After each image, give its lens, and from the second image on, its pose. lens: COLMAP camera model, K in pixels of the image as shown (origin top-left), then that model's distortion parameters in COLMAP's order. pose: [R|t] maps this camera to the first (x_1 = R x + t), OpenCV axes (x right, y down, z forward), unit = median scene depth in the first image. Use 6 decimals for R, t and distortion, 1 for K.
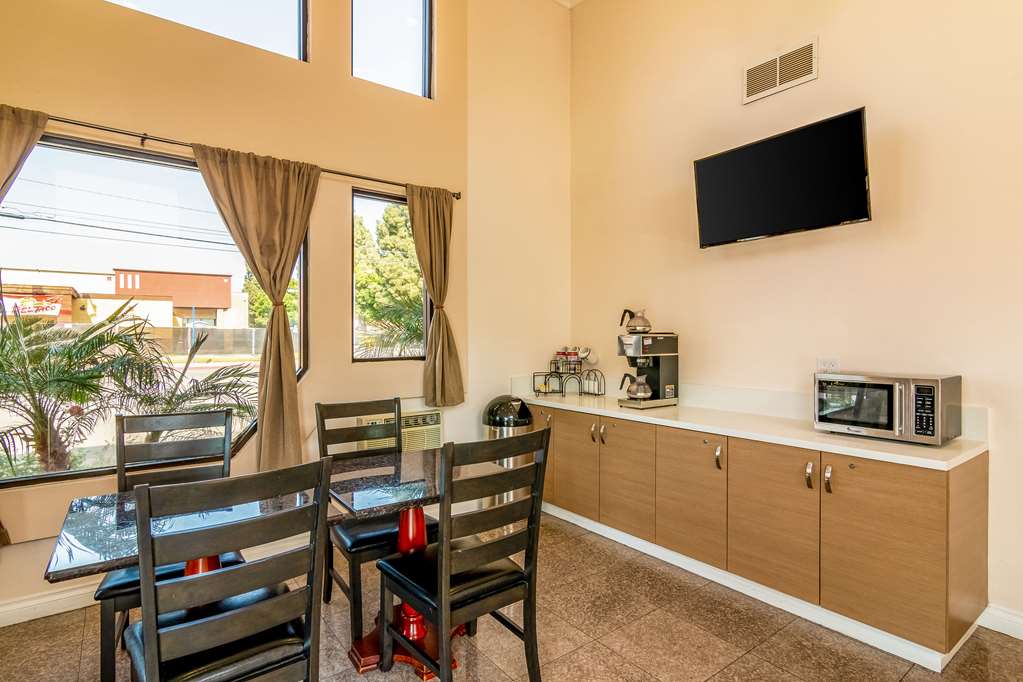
lens RADIAL K [[522.9, 0, 509.9], [0, 522.9, 341.5], [0, 0, 1]] dist [-0.005090, 0.000579]
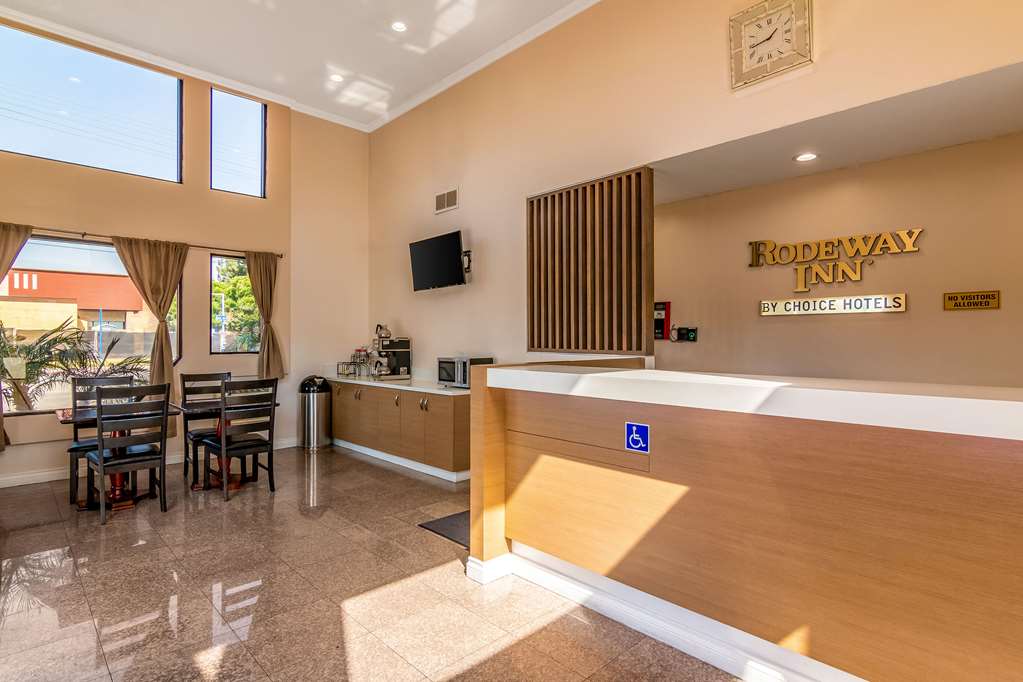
lens RADIAL K [[522.9, 0, 513.6], [0, 522.9, 341.7], [0, 0, 1]] dist [-0.005090, 0.000579]
pose [[0.991890, 0.001601, 0.127091, 0.474446], [-0.000634, 0.999971, -0.007652, 0.010456], [-0.127099, 0.007510, 0.991862, -0.840771]]
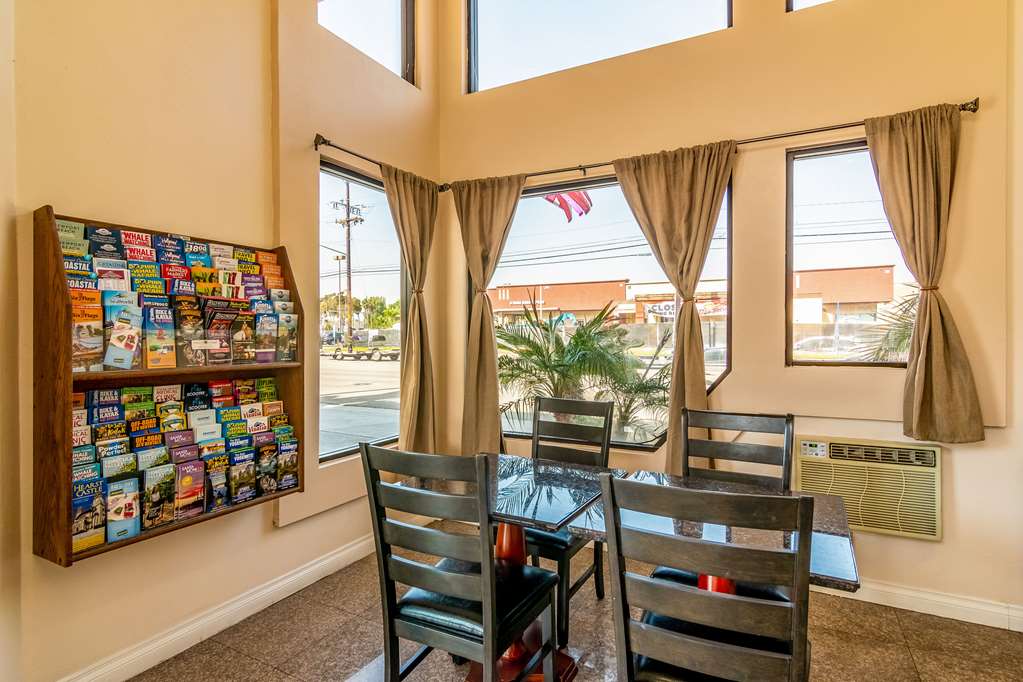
lens RADIAL K [[522.9, 0, 506.8], [0, 522.9, 332.3], [0, 0, 1]] dist [-0.005090, 0.000579]
pose [[0.416601, -0.002595, -0.909086, 0.254826], [-0.006873, 0.999958, -0.006003, -0.003107], [0.909064, 0.008749, 0.416565, 0.266817]]
